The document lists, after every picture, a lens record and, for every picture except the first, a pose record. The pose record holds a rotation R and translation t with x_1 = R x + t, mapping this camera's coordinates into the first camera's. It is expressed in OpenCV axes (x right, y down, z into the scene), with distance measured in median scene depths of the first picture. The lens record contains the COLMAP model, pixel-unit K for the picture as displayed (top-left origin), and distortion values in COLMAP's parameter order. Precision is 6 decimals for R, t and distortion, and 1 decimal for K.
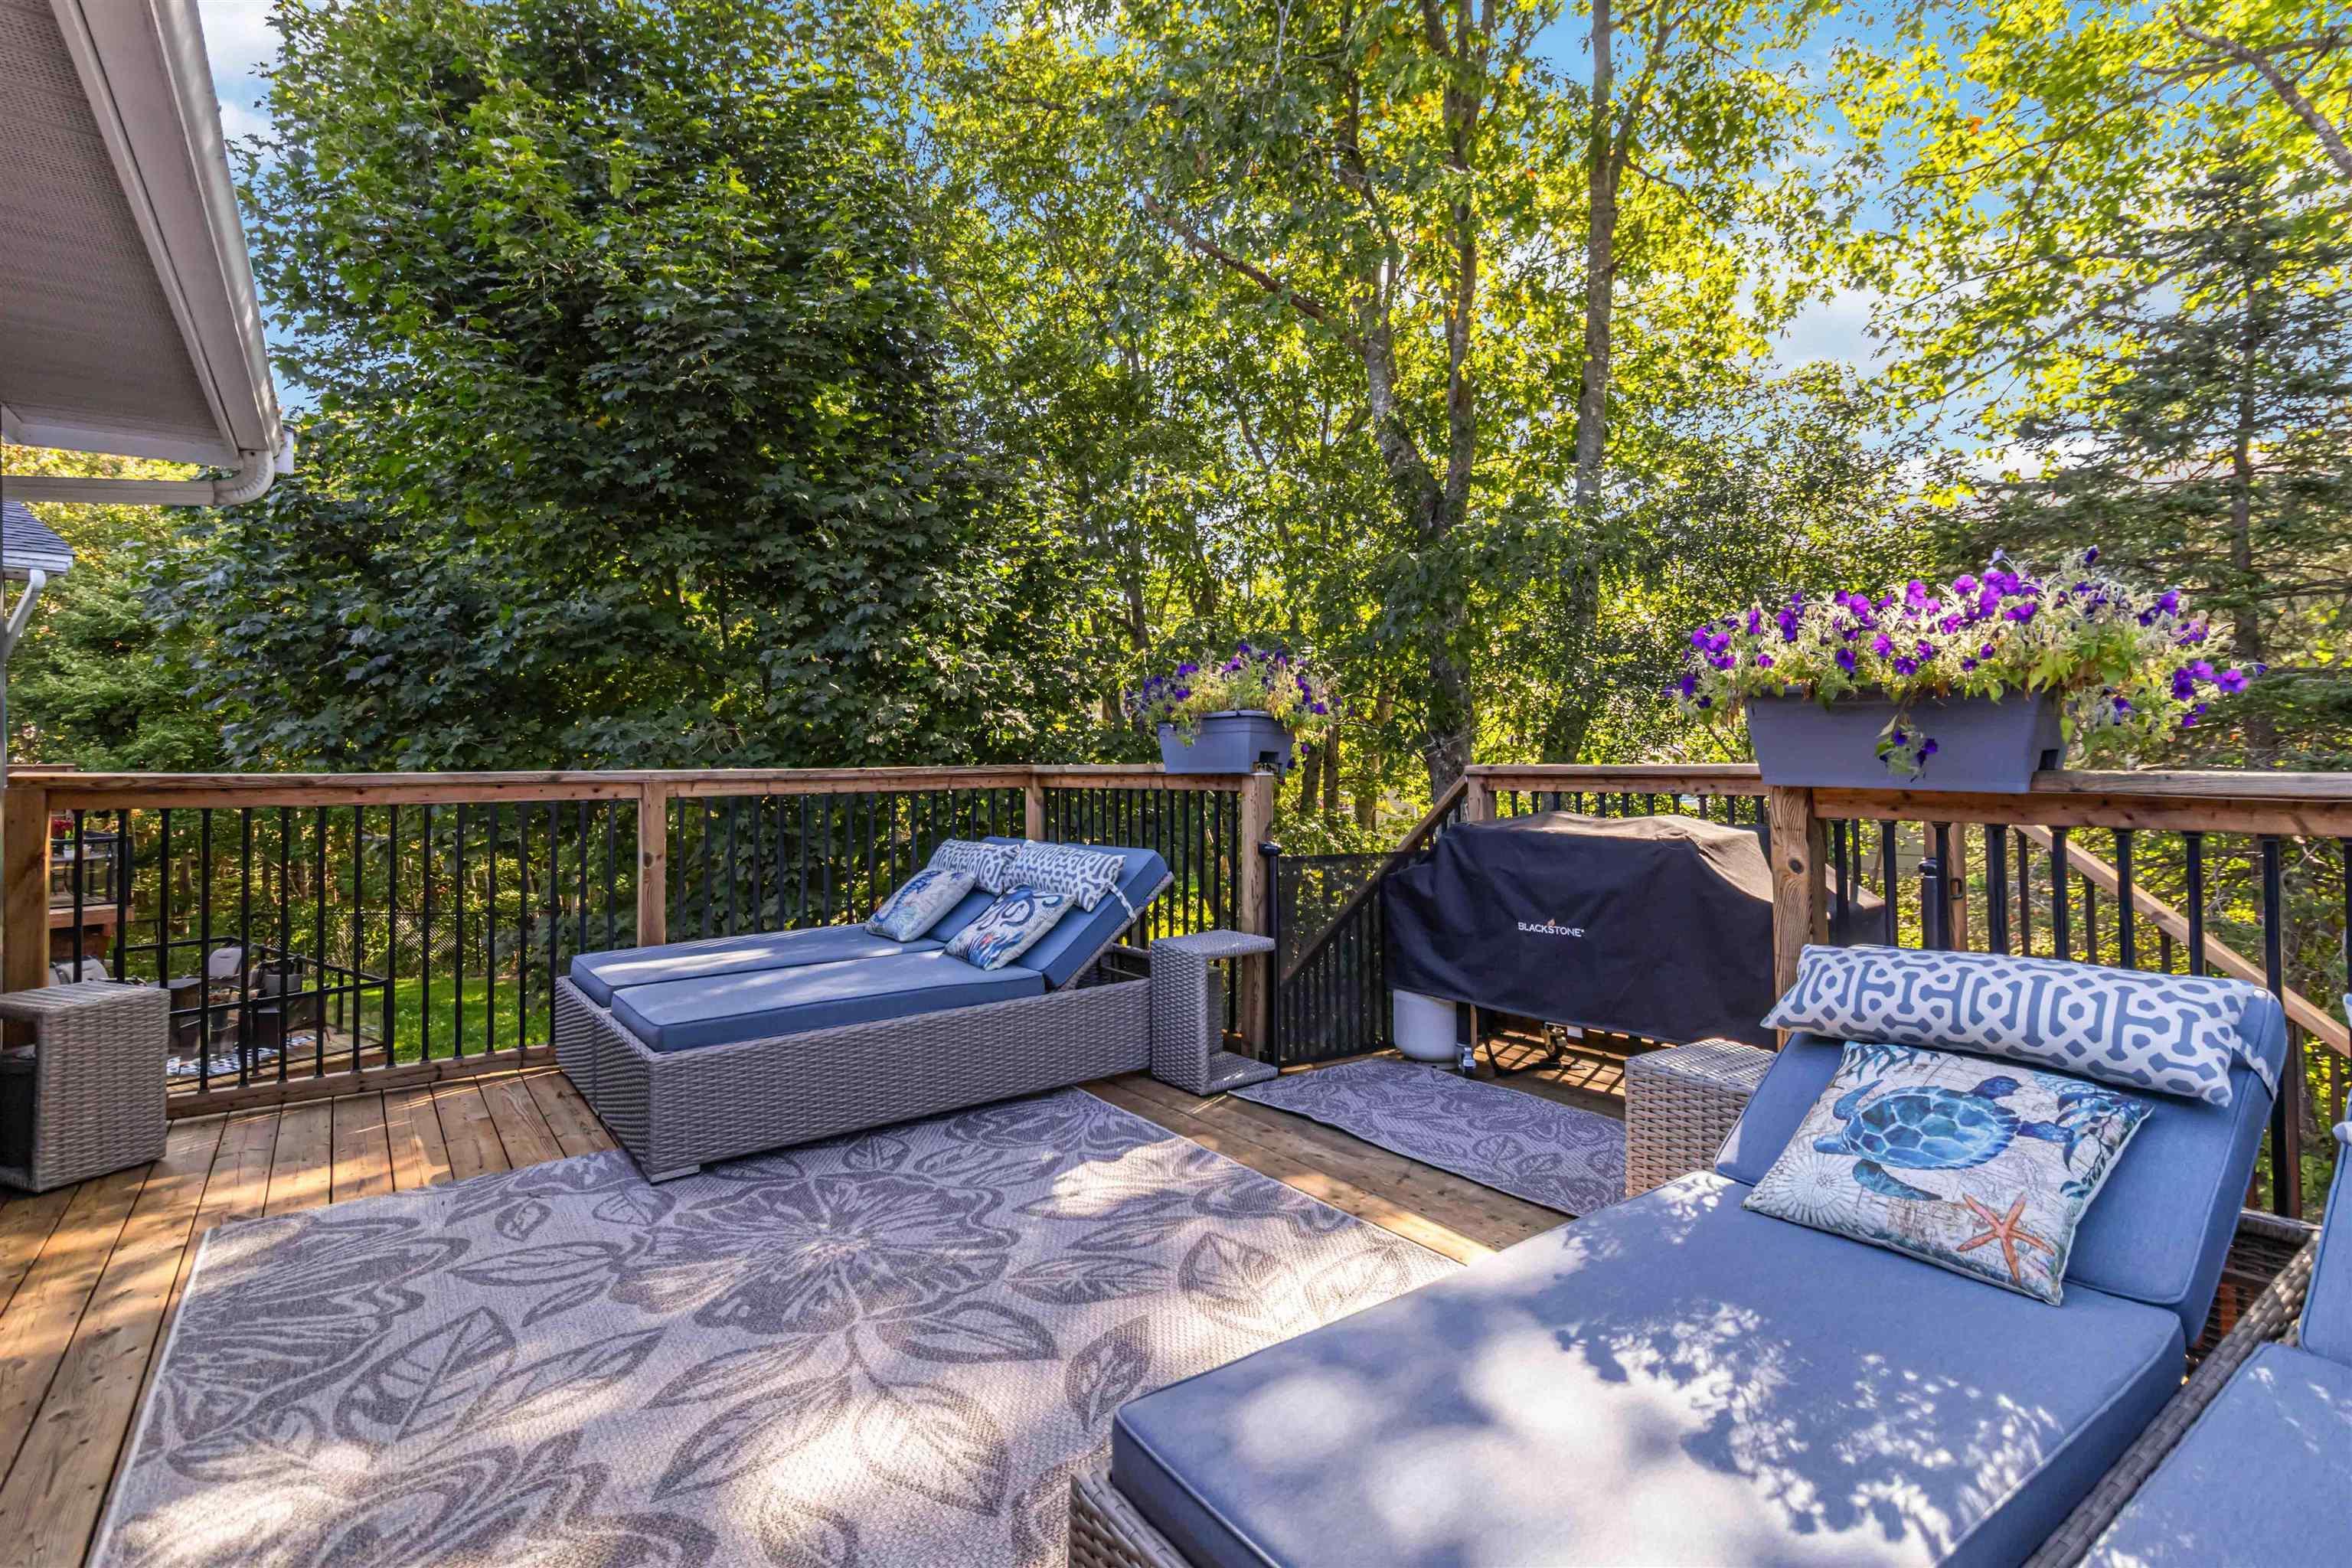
lens RADIAL K [[1129.1, 0, 1165.1], [0, 1129.1, 773.1], [0, 0, 1]] dist [0.000551, 0.000045]
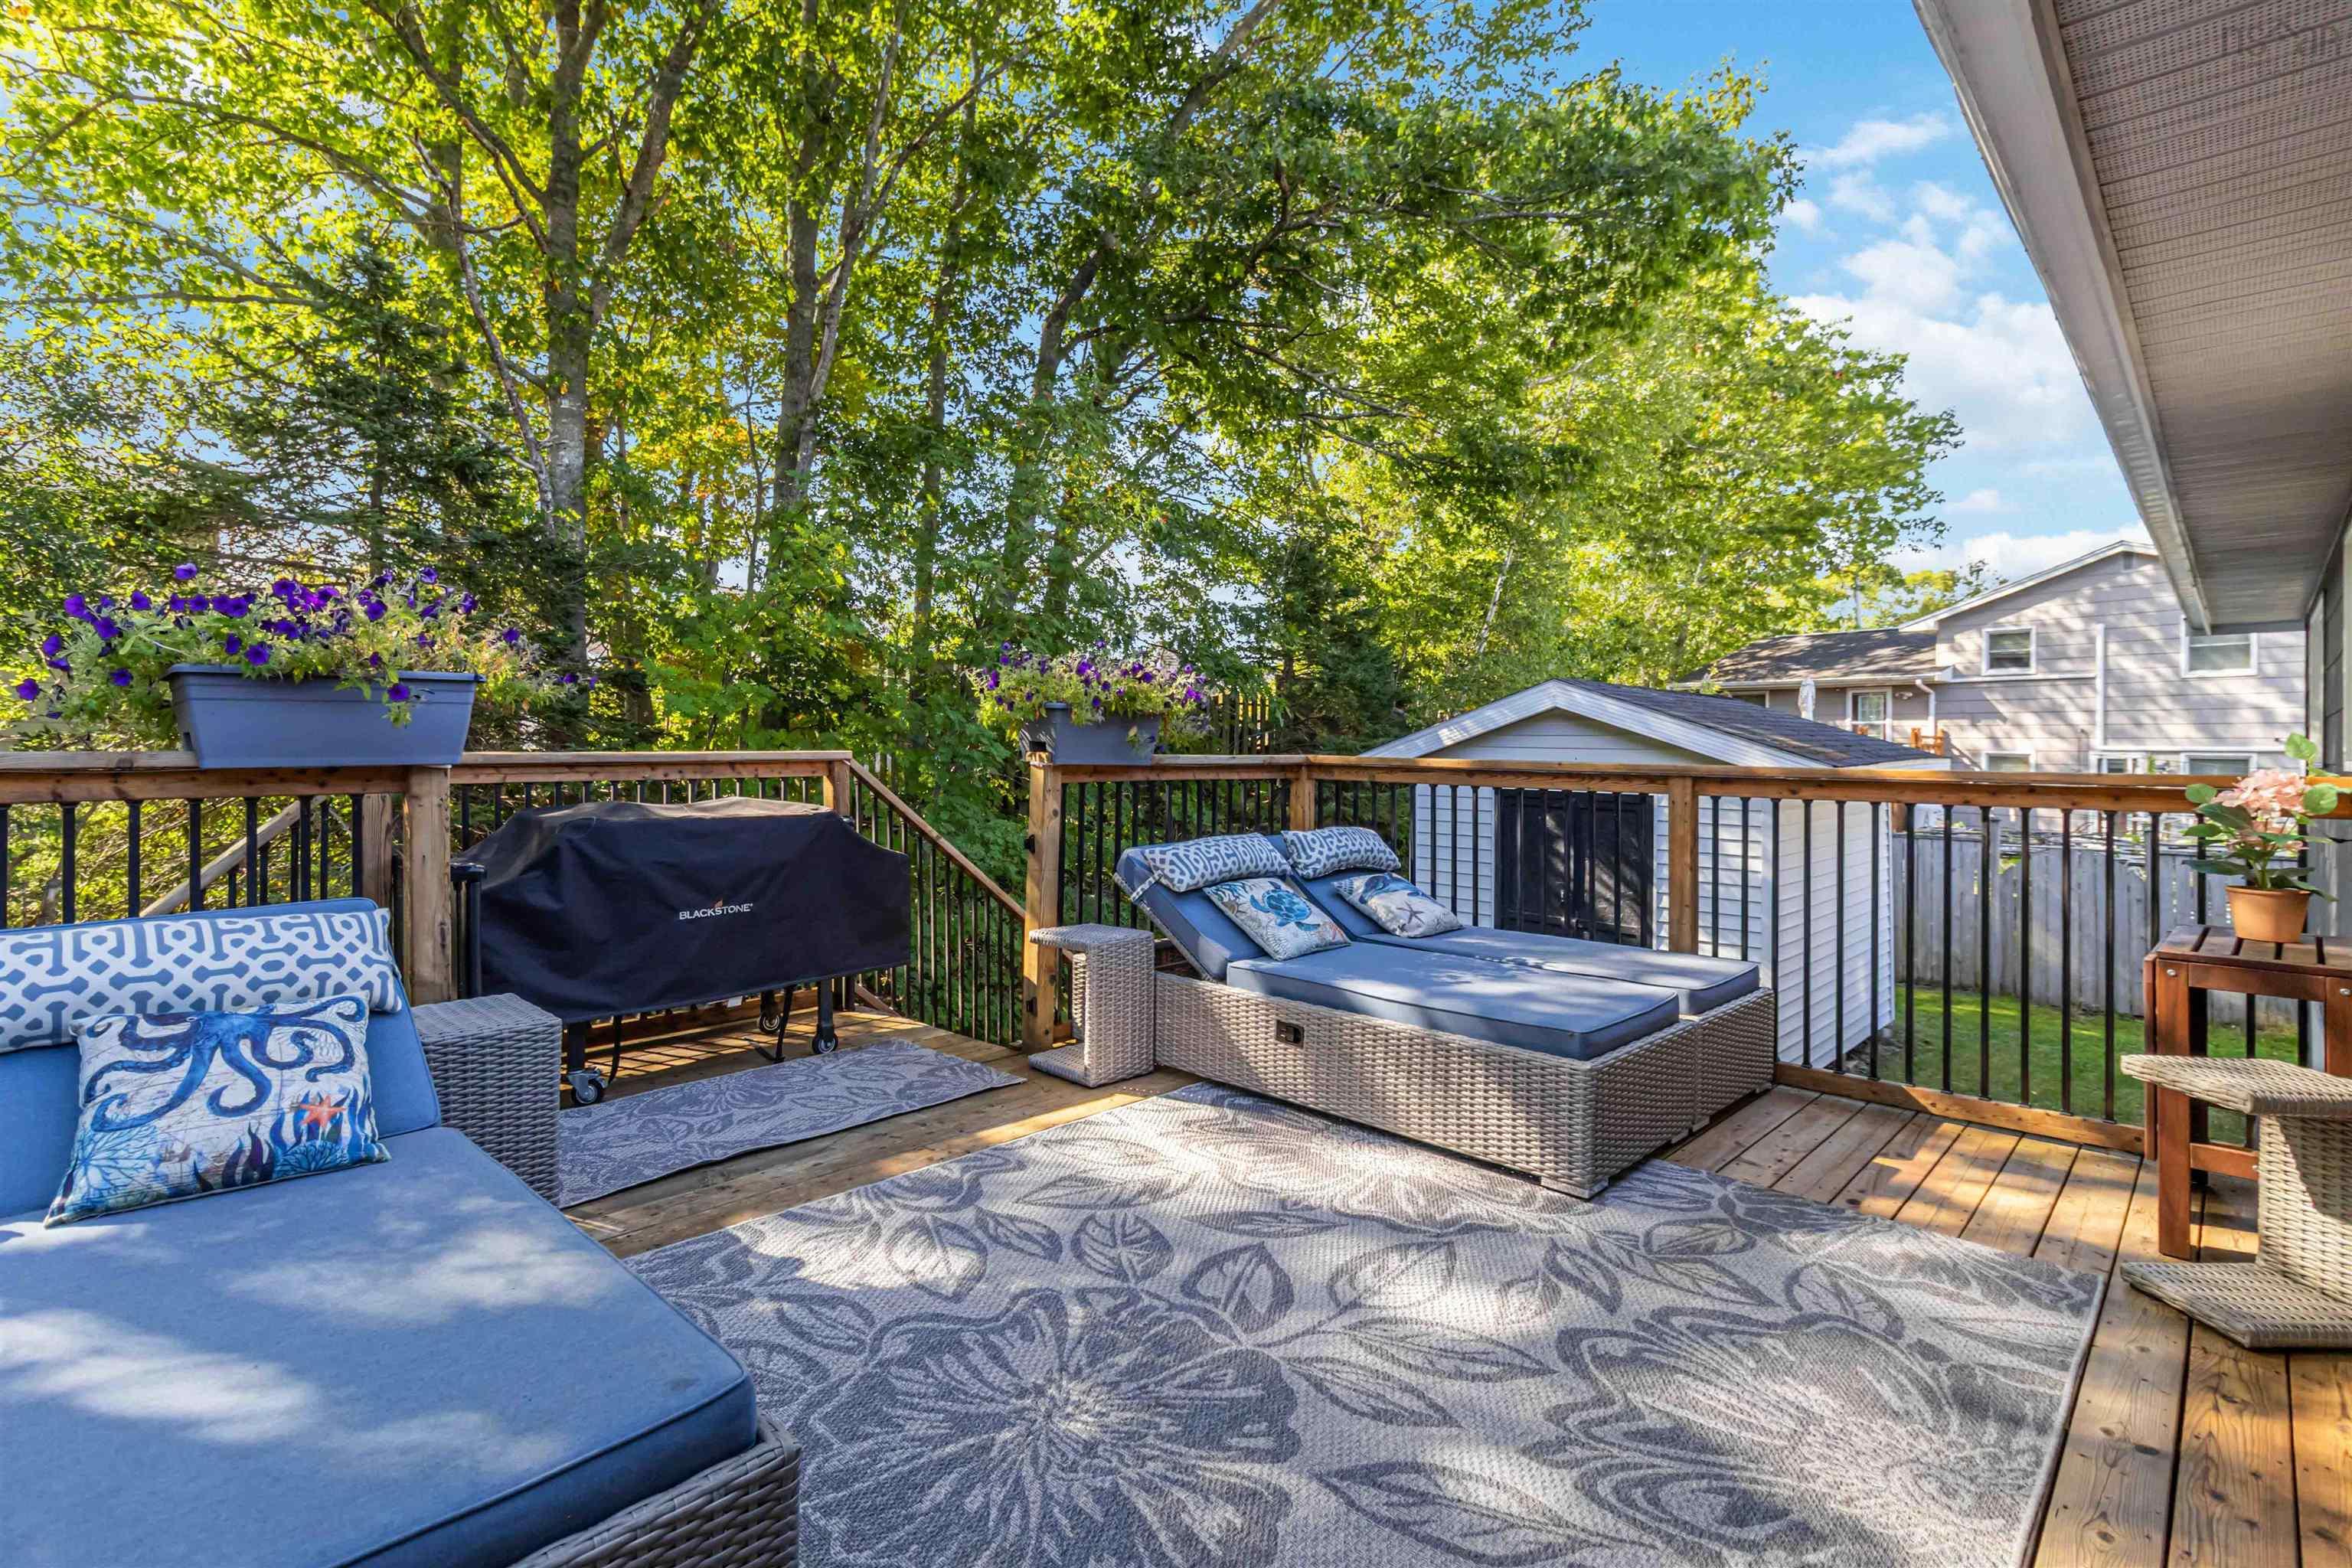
lens RADIAL K [[1129.1, 0, 1165.8], [0, 1129.1, 768.7], [0, 0, 1]] dist [0.000551, 0.000045]
pose [[-0.183825, -0.011676, 0.982890, -0.993580], [0.007342, 0.999885, 0.013251, -0.002371], [-0.982931, 0.009652, -0.183719, 1.046472]]
